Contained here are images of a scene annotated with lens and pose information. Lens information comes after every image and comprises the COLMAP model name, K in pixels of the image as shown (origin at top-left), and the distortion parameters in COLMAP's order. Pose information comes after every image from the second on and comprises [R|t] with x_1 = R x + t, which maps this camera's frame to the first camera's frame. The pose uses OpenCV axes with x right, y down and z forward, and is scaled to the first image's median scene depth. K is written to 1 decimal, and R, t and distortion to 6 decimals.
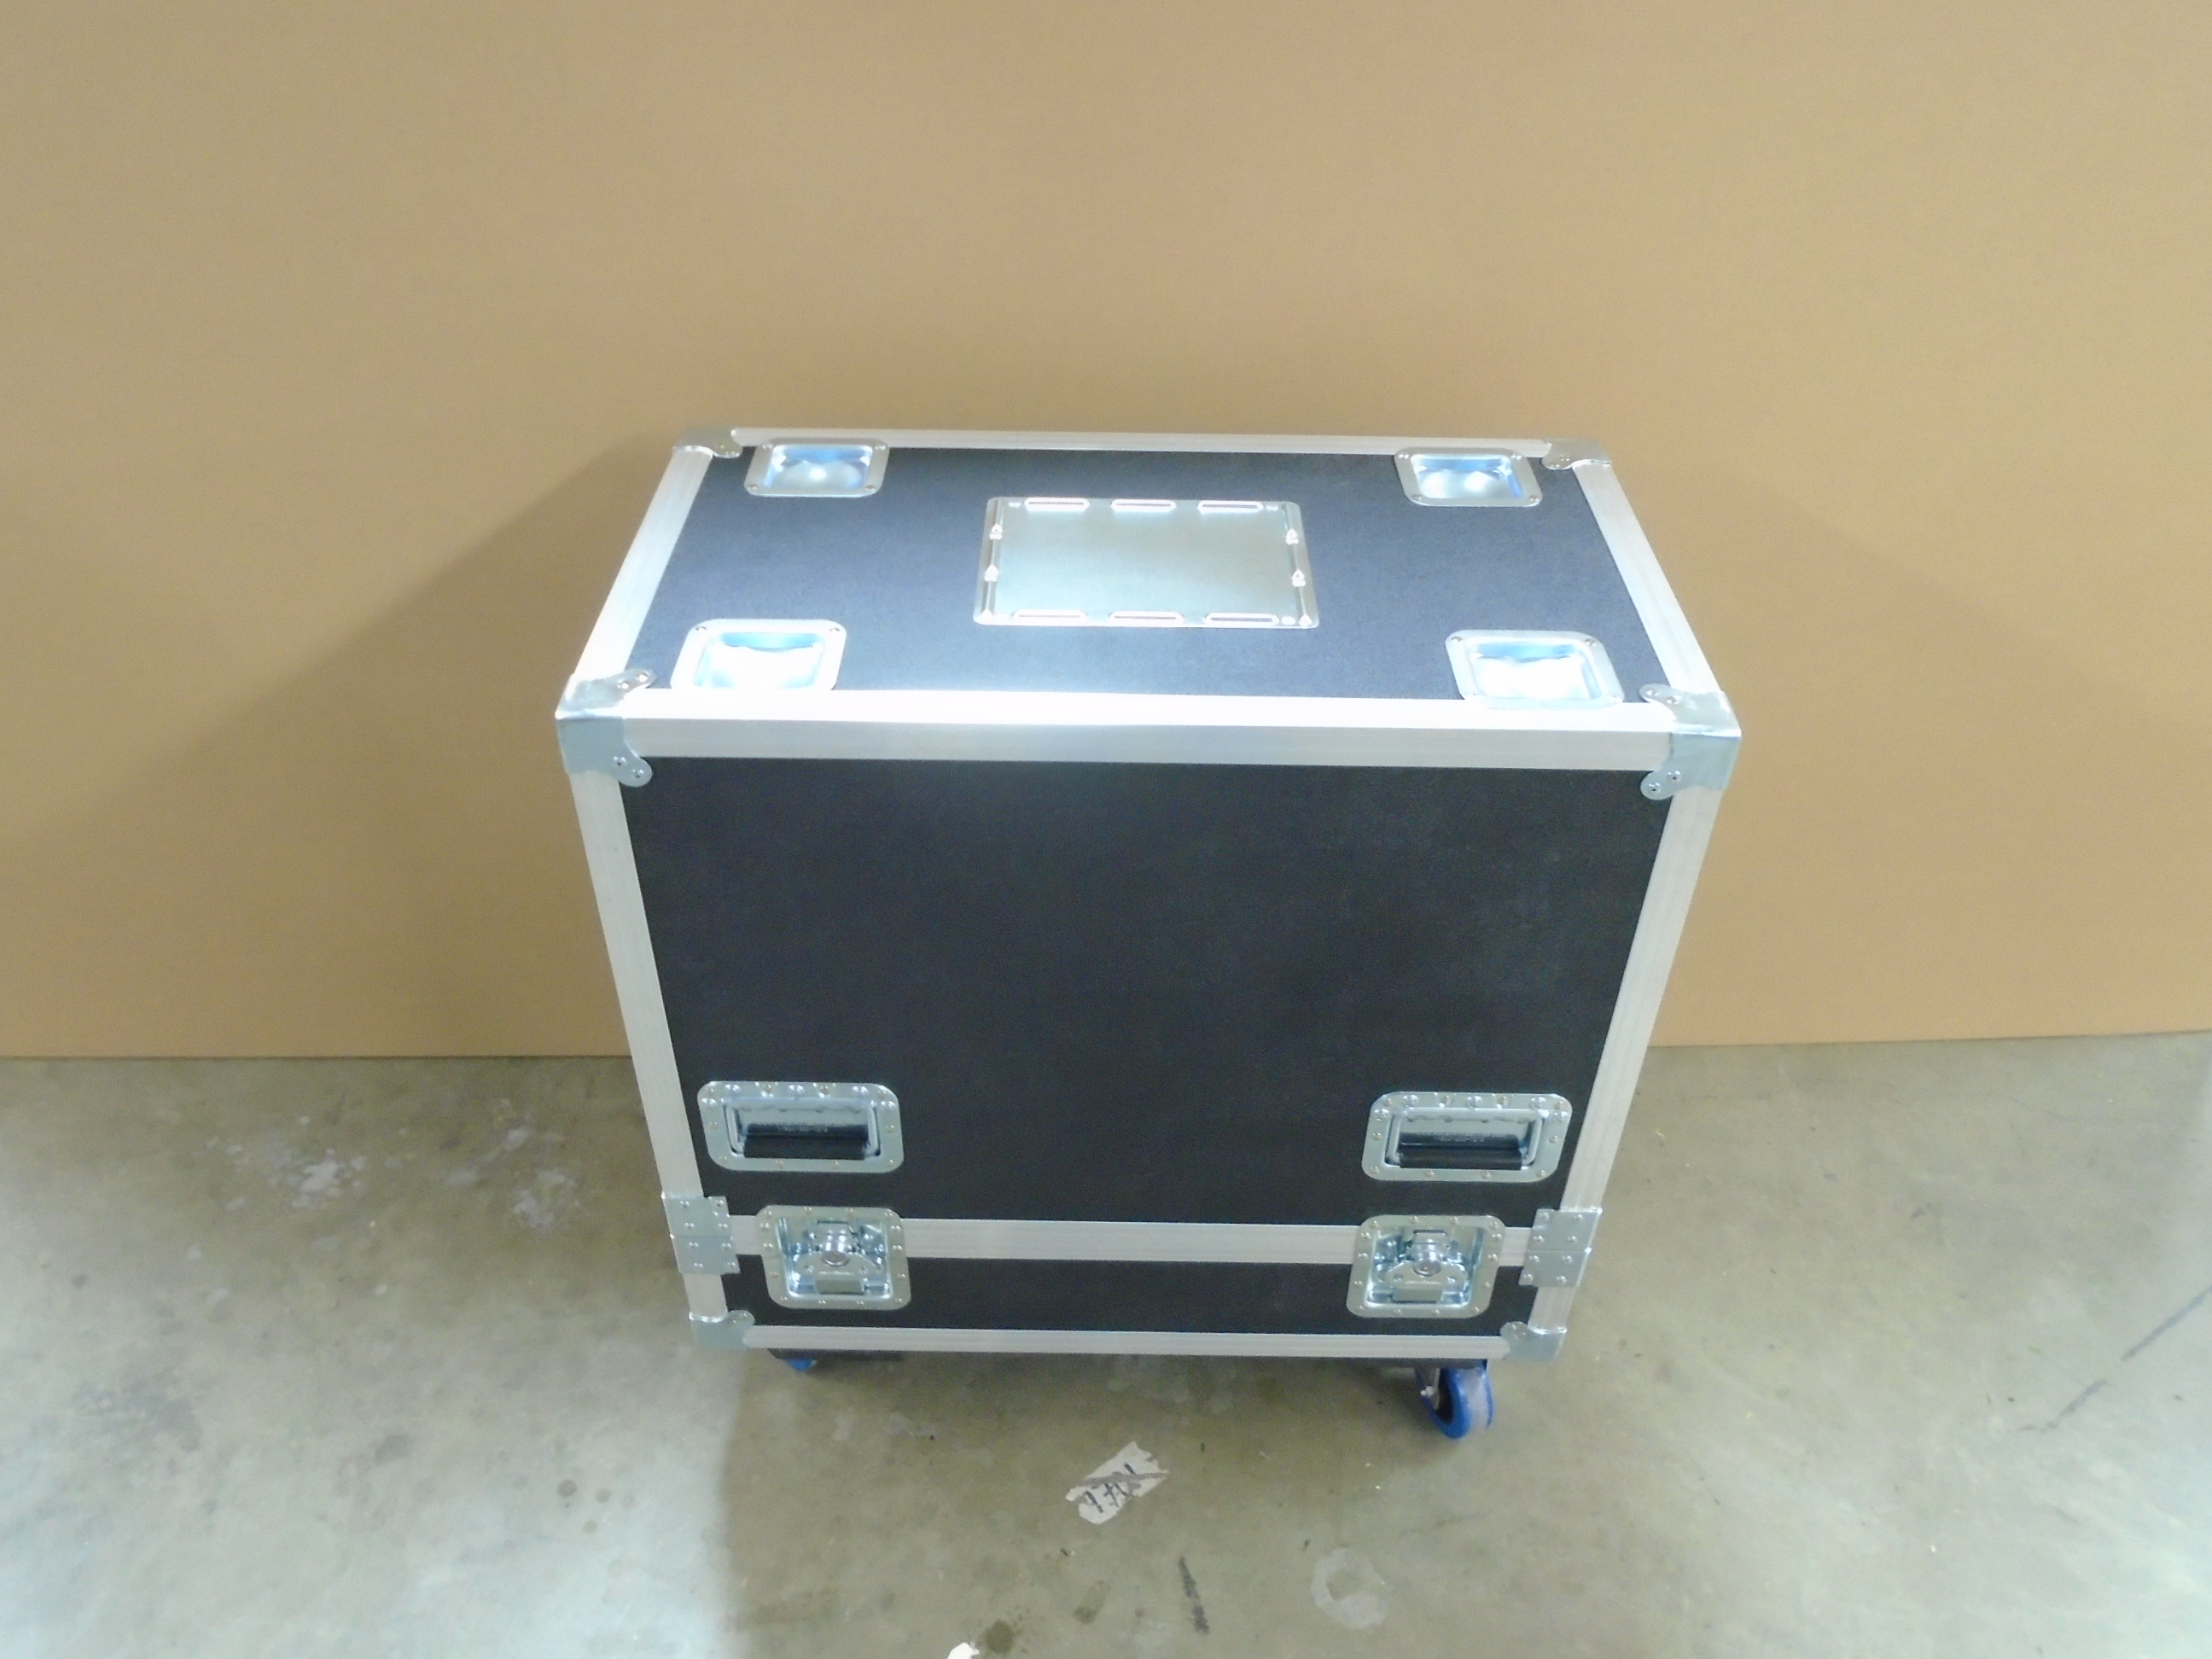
lens RADIAL K [[1724.7, 0, 1106.0], [0, 1724.7, 829.5], [0, 0, 1]] dist [-0.004904, 0.003114]
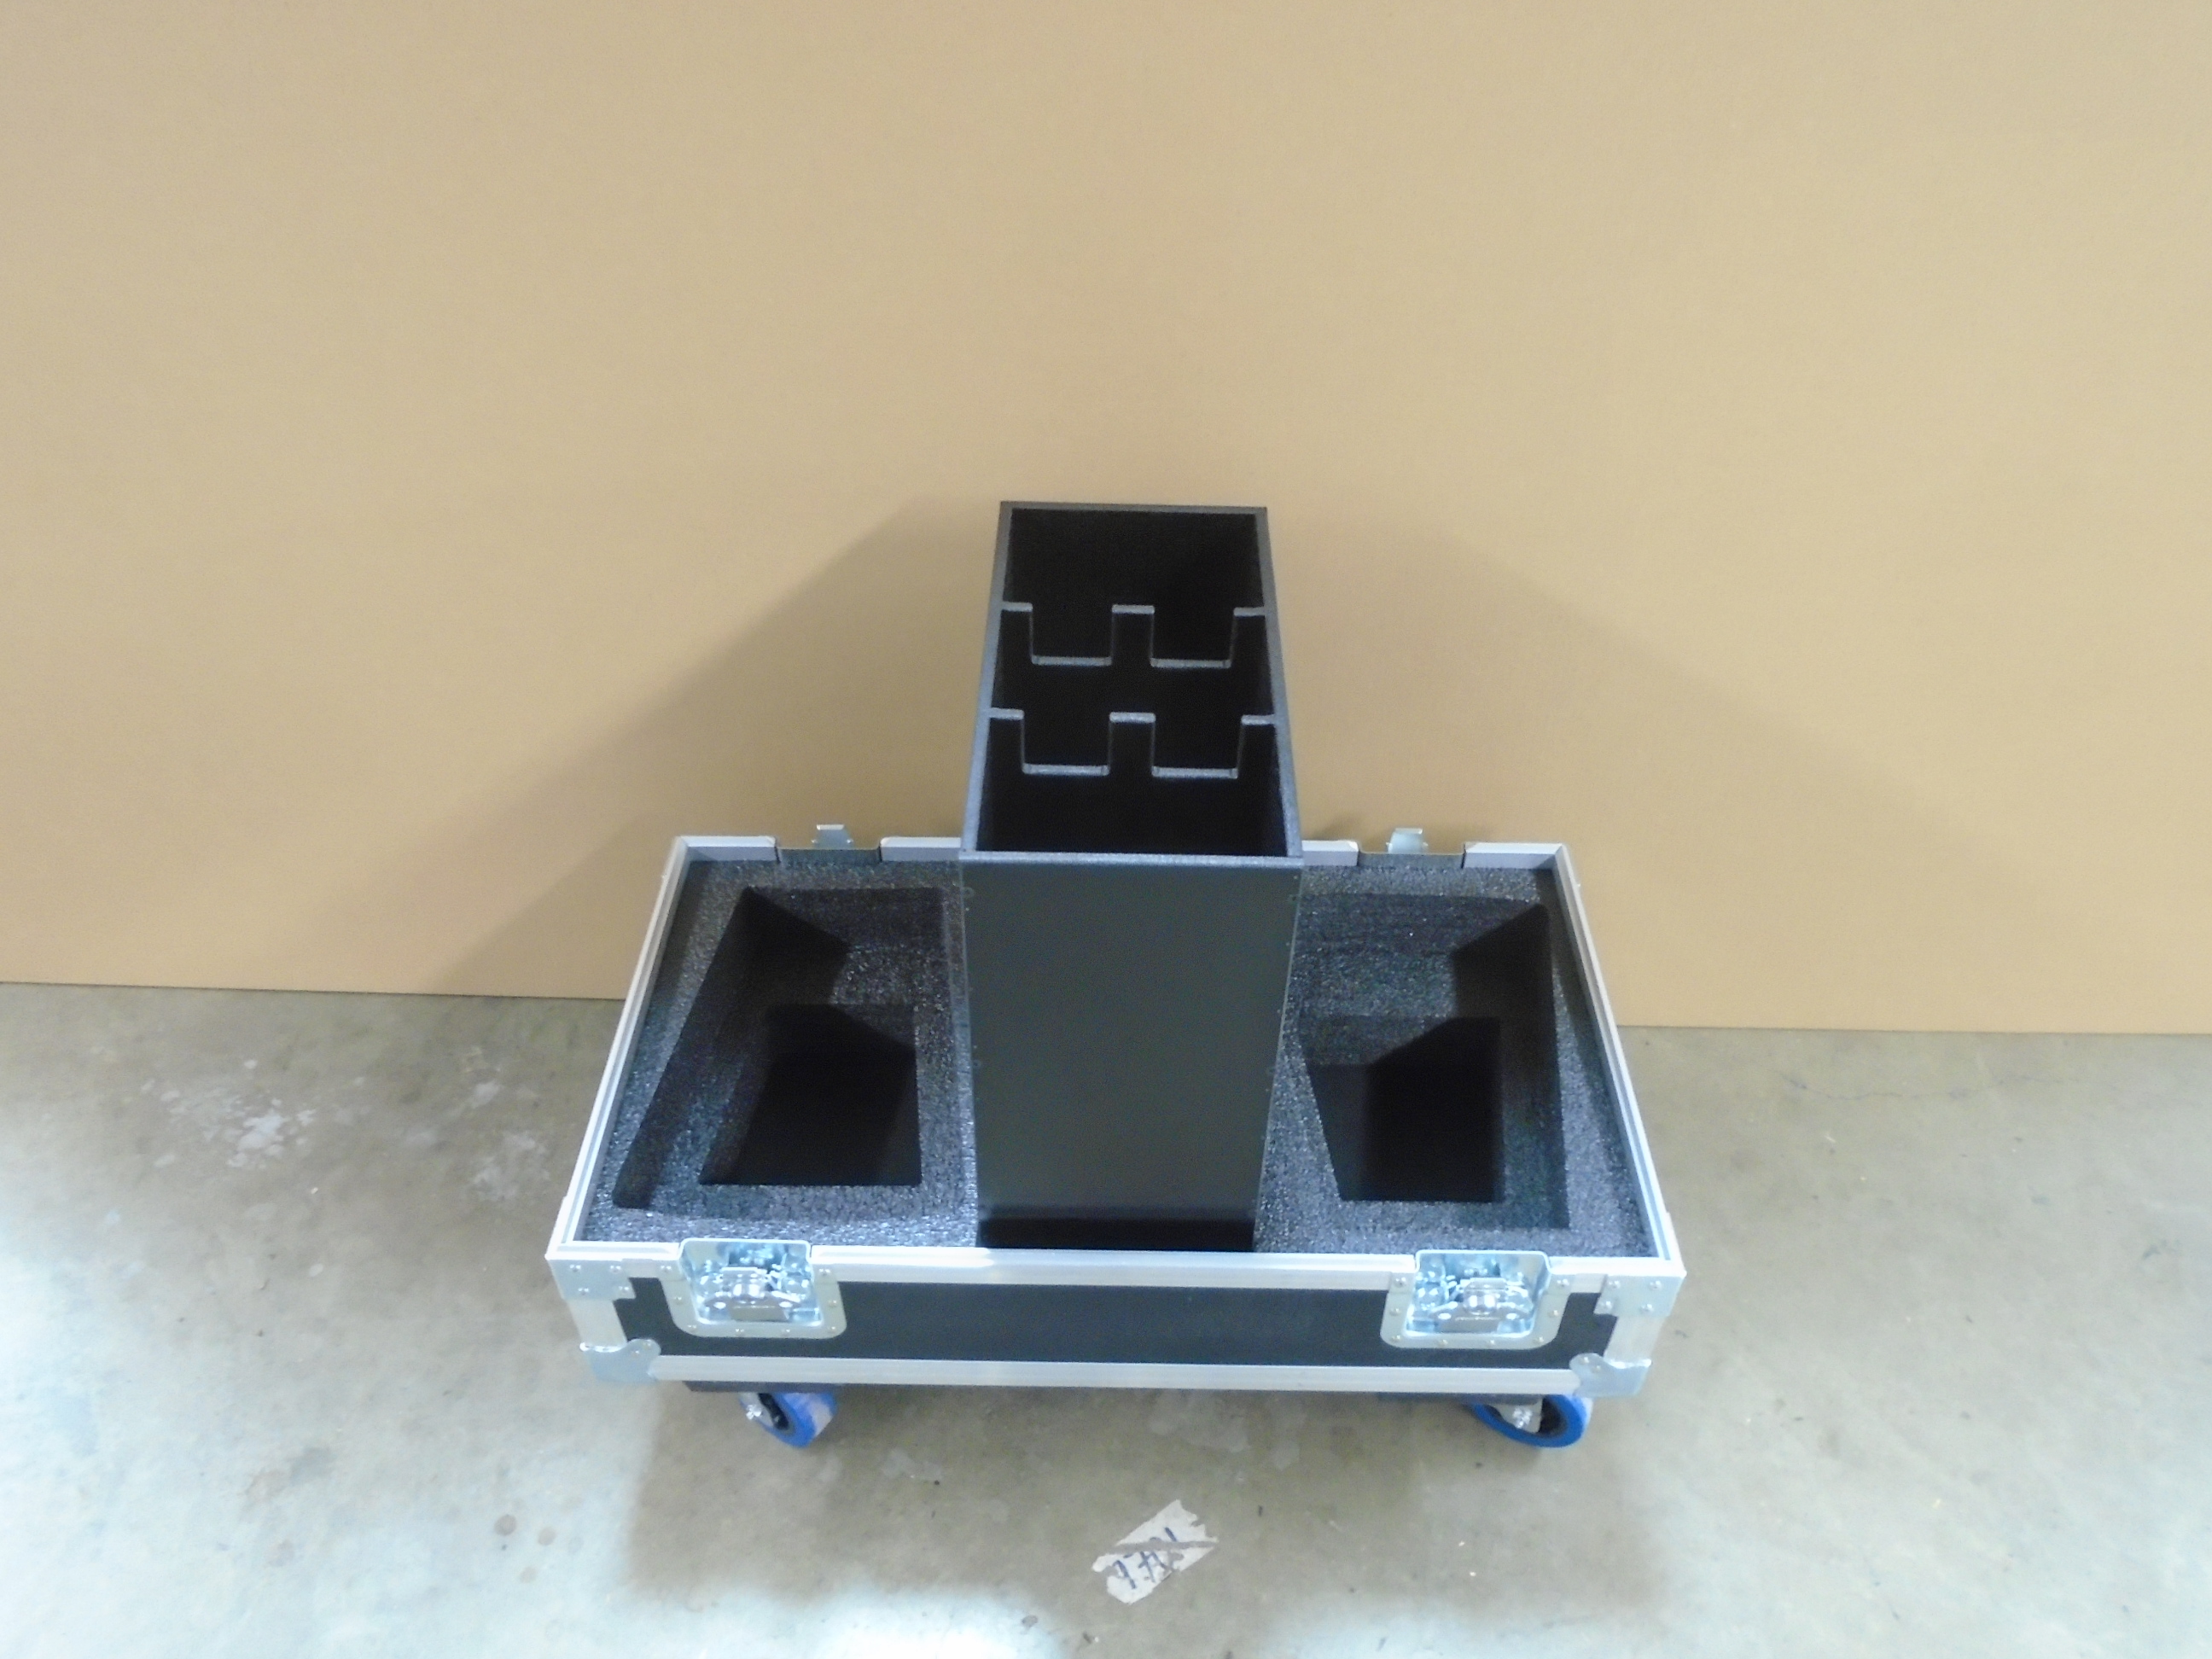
lens RADIAL K [[1718.3, 0, 1102.6], [0, 1718.3, 832.9], [0, 0, 1]] dist [-0.002822, -0.001467]
pose [[0.997683, 0.028007, -0.062002, 0.022068], [-0.023995, 0.997627, 0.064529, -0.018030], [0.063662, -0.062891, 0.995988, 0.189041]]
